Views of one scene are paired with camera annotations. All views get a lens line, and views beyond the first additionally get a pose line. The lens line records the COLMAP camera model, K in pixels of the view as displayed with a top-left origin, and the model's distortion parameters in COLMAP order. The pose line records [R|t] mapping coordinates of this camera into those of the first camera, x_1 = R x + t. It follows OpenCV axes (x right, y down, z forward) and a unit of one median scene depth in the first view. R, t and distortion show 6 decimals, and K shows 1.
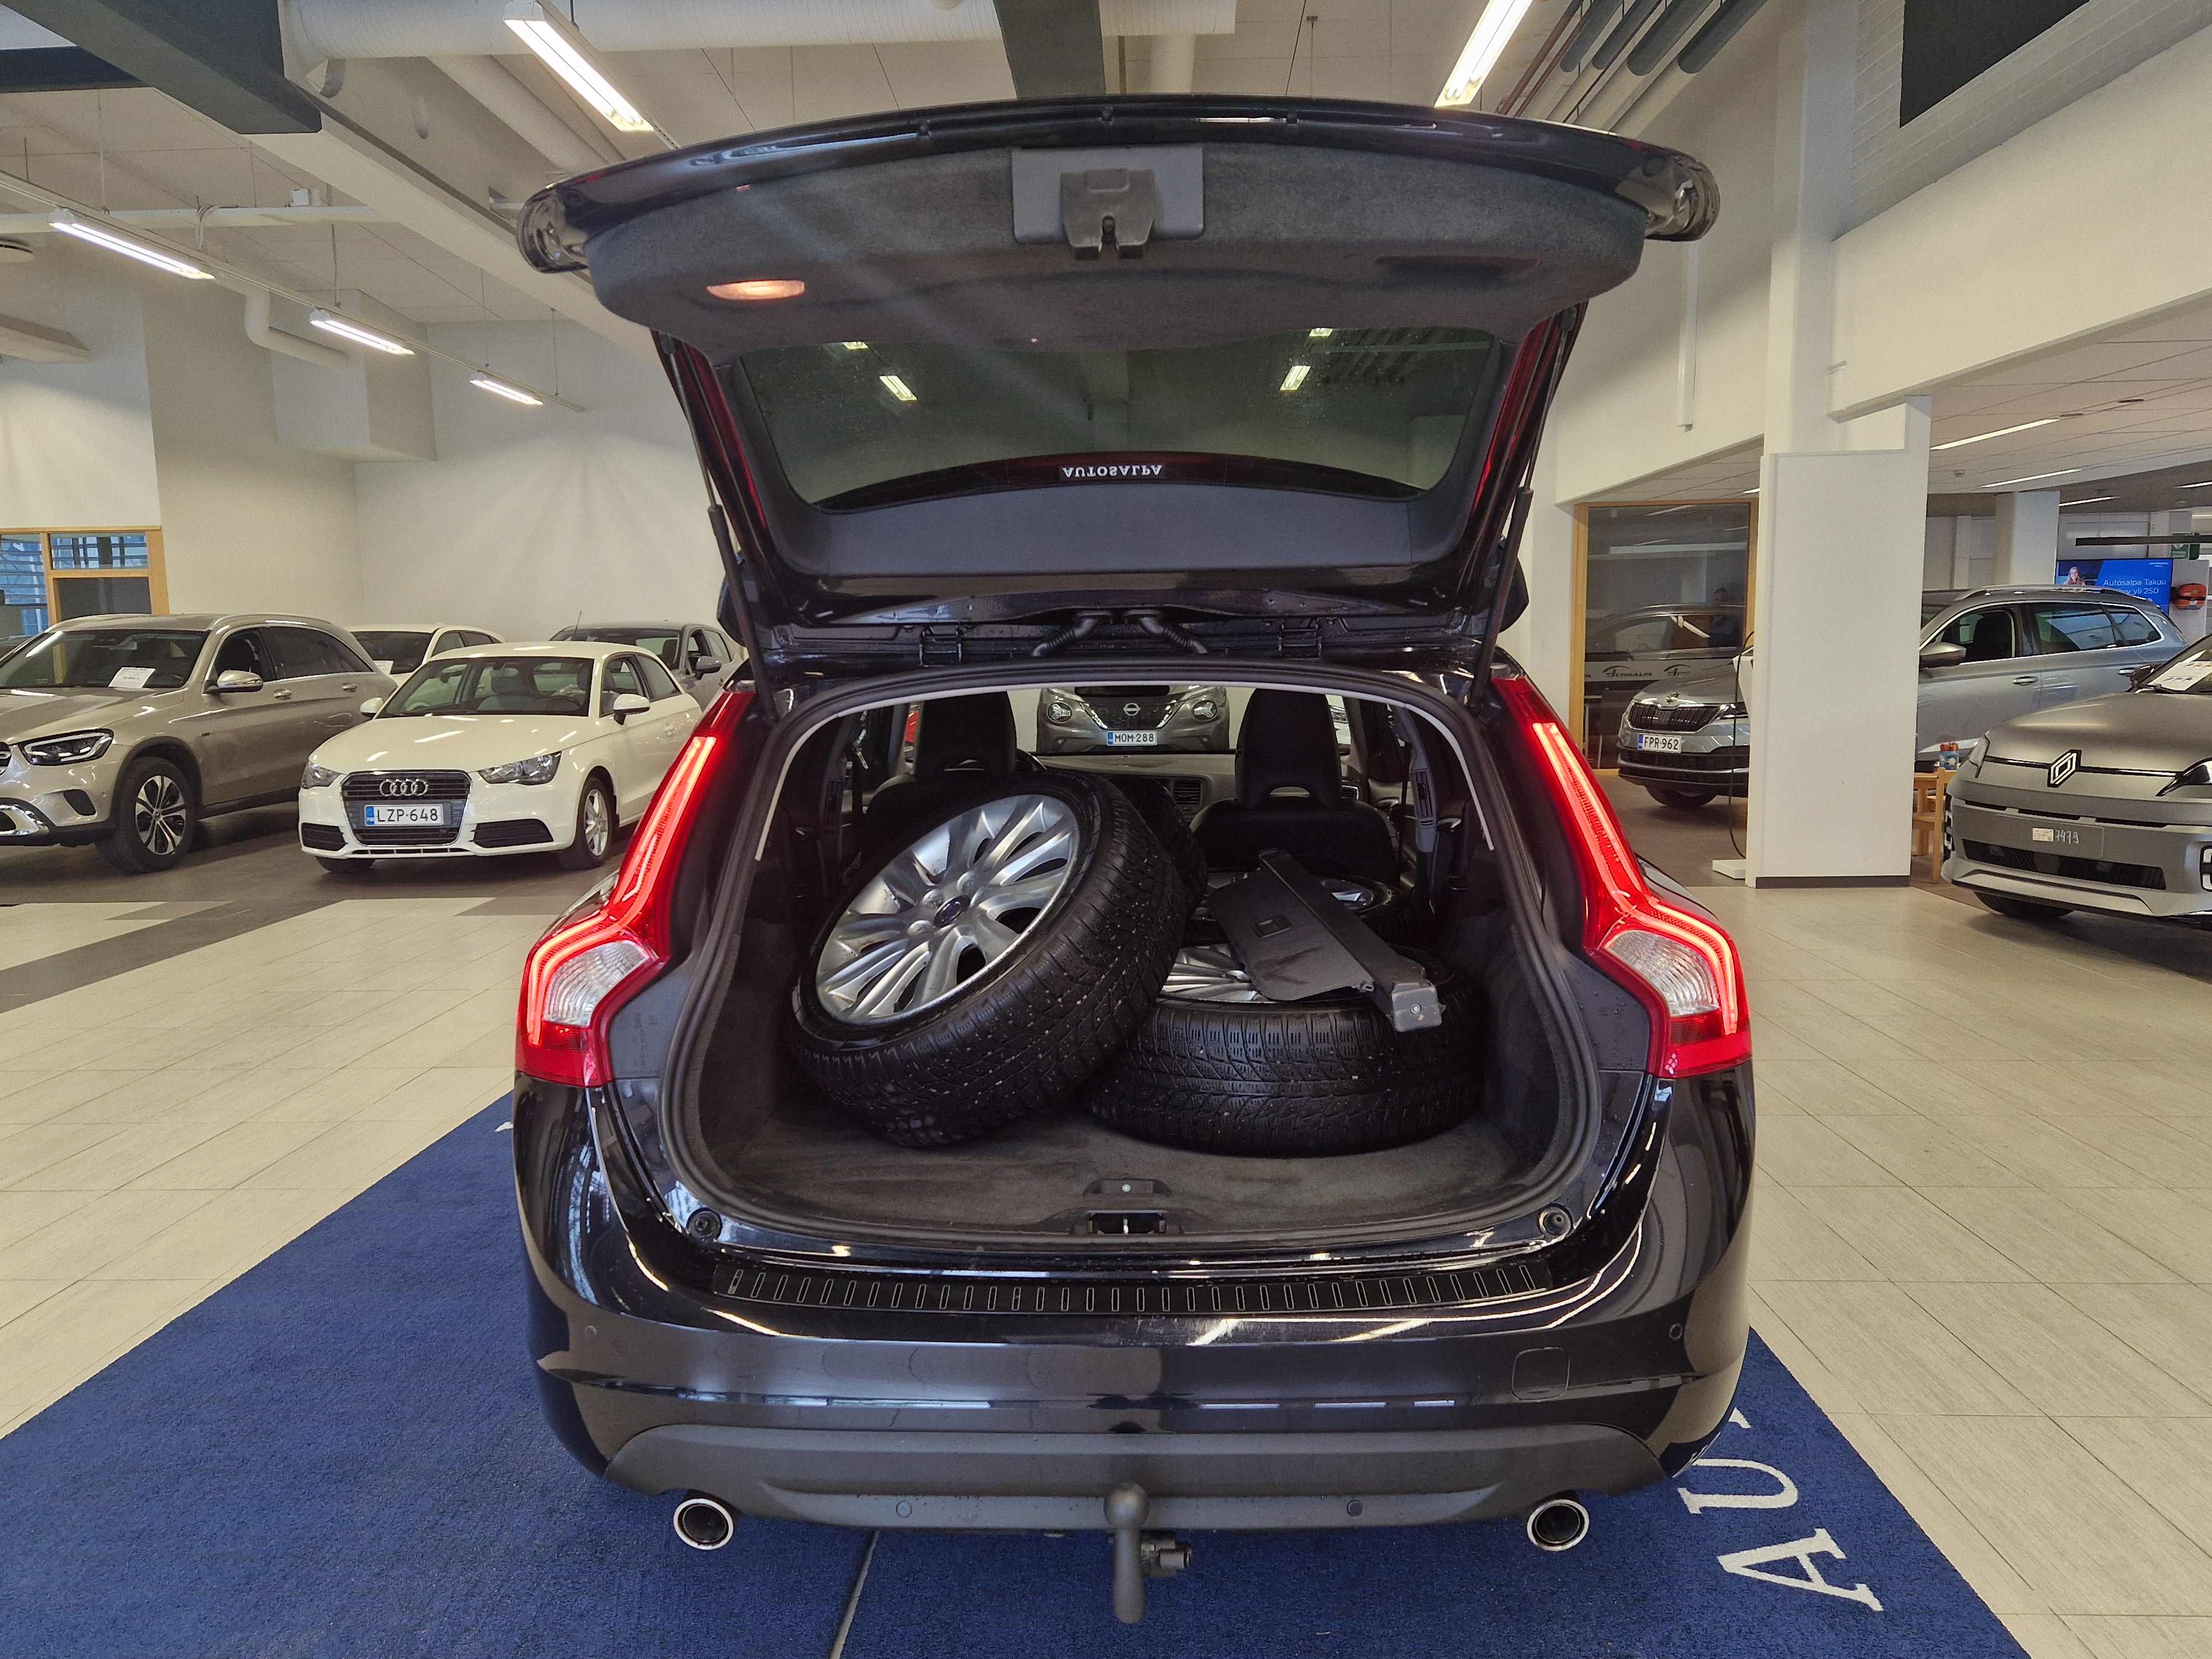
lens RADIAL K [[1635.3, 0, 1106.0], [0, 1635.3, 829.5], [0, 0, 1]] dist [0.040915, -0.000429]
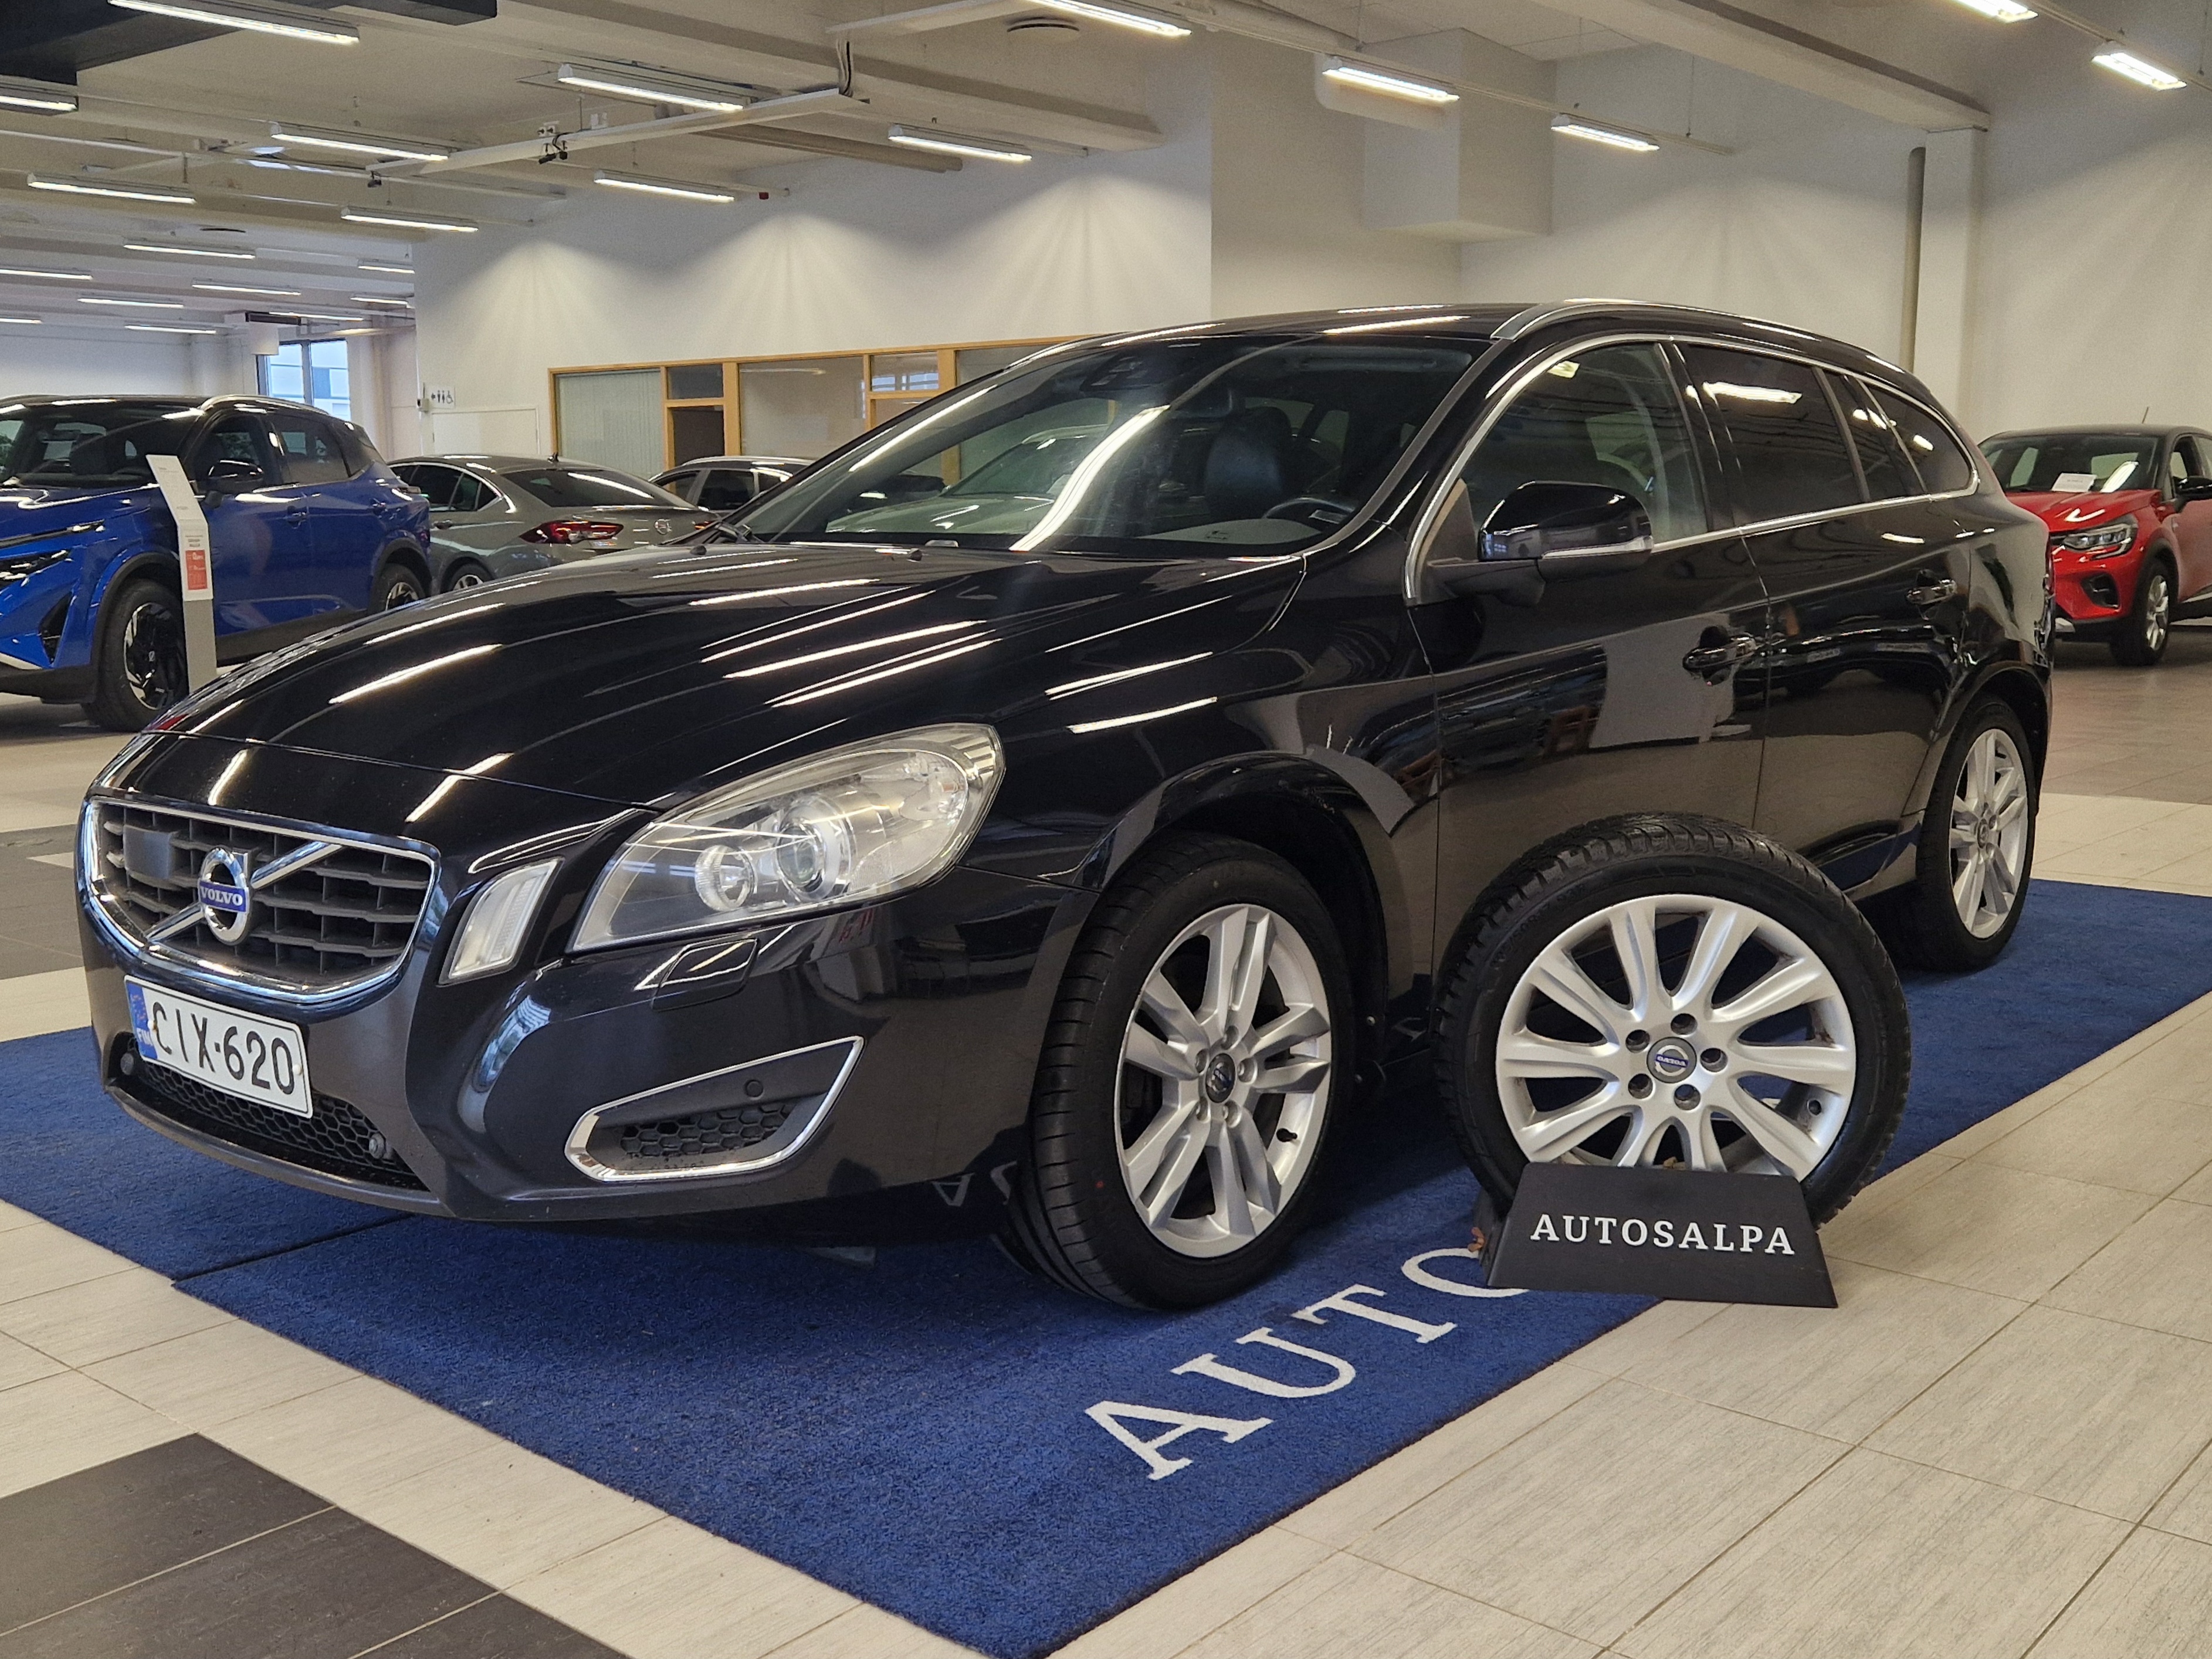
lens RADIAL K [[2203.7, 0, 1106.0], [0, 2203.7, 829.5], [0, 0, 1]] dist [0.058943, -0.026278]
pose [[0.781339, 0.105415, -0.615140, 0.677914], [-0.083281, 0.994428, 0.064632, 0.066922], [0.618526, 0.000730, 0.785764, 0.114217]]
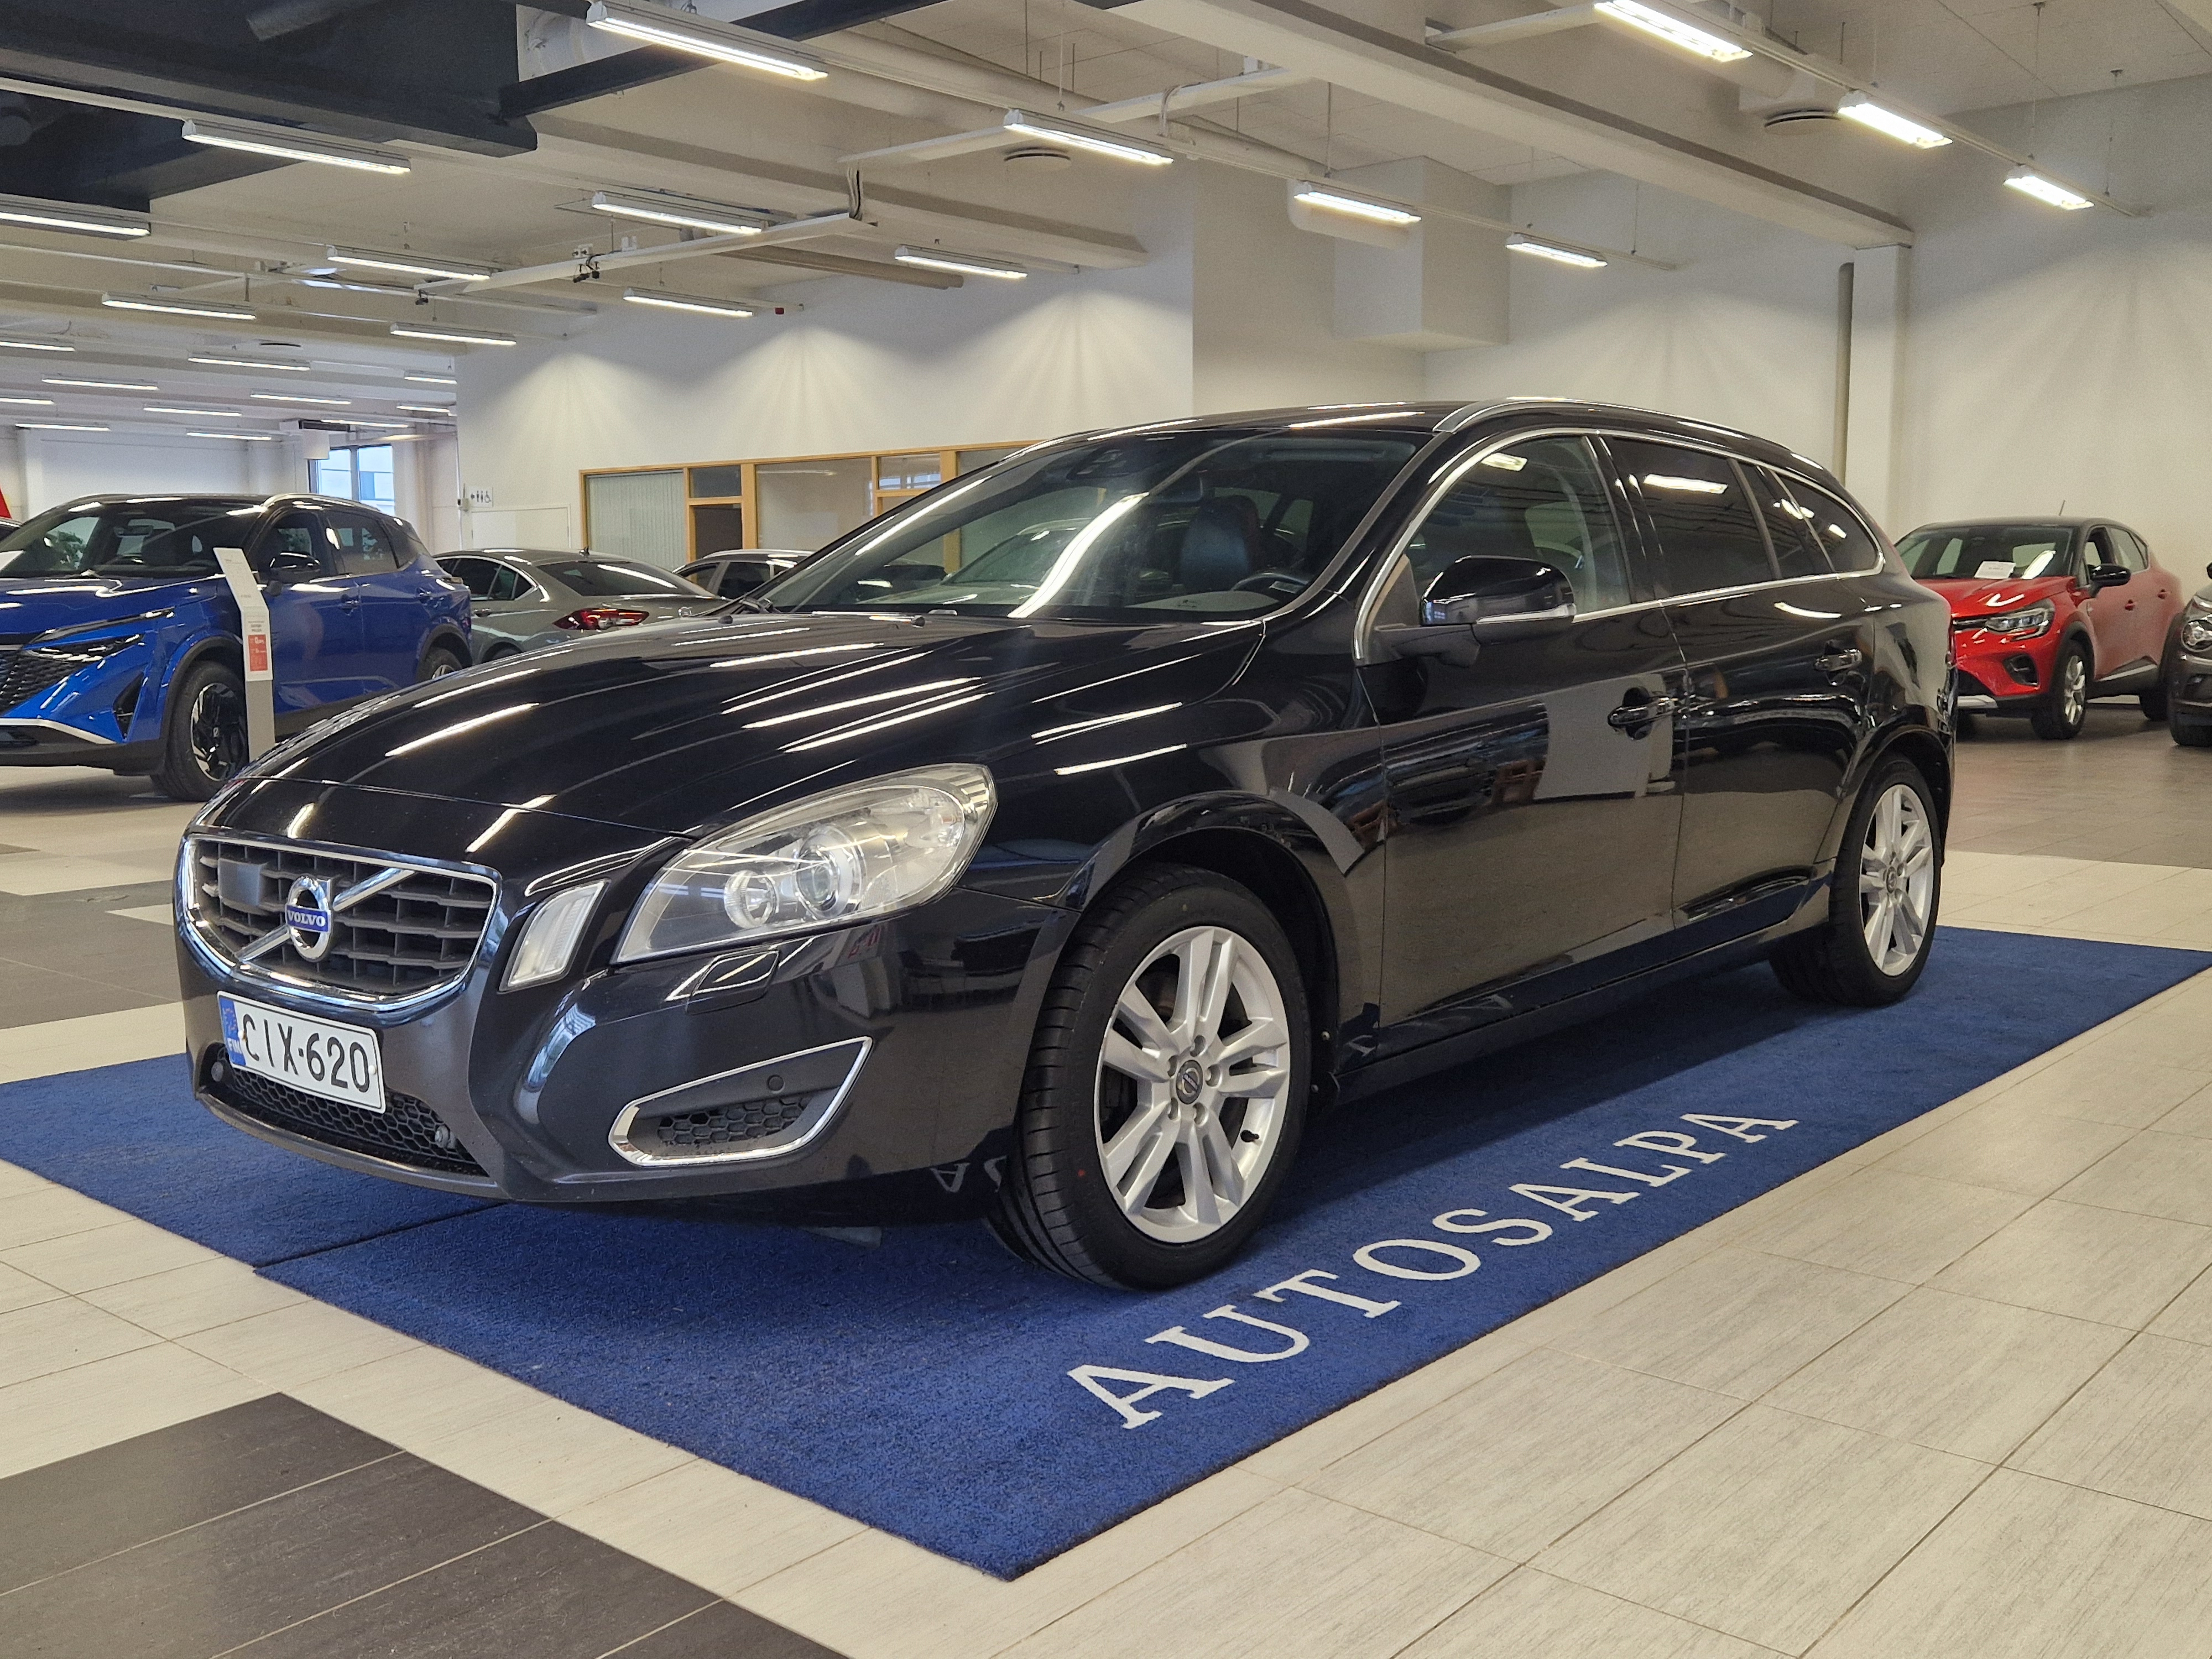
lens RADIAL K [[2077.0, 0, 1081.7], [0, 2077.0, 822.1], [0, 0, 1]] dist [0.064039, -0.031874]
pose [[0.776523, 0.080798, -0.624887, 0.714323], [-0.081711, 0.996283, 0.027281, 0.079939], [0.624769, 0.029876, 0.780238, 0.077535]]
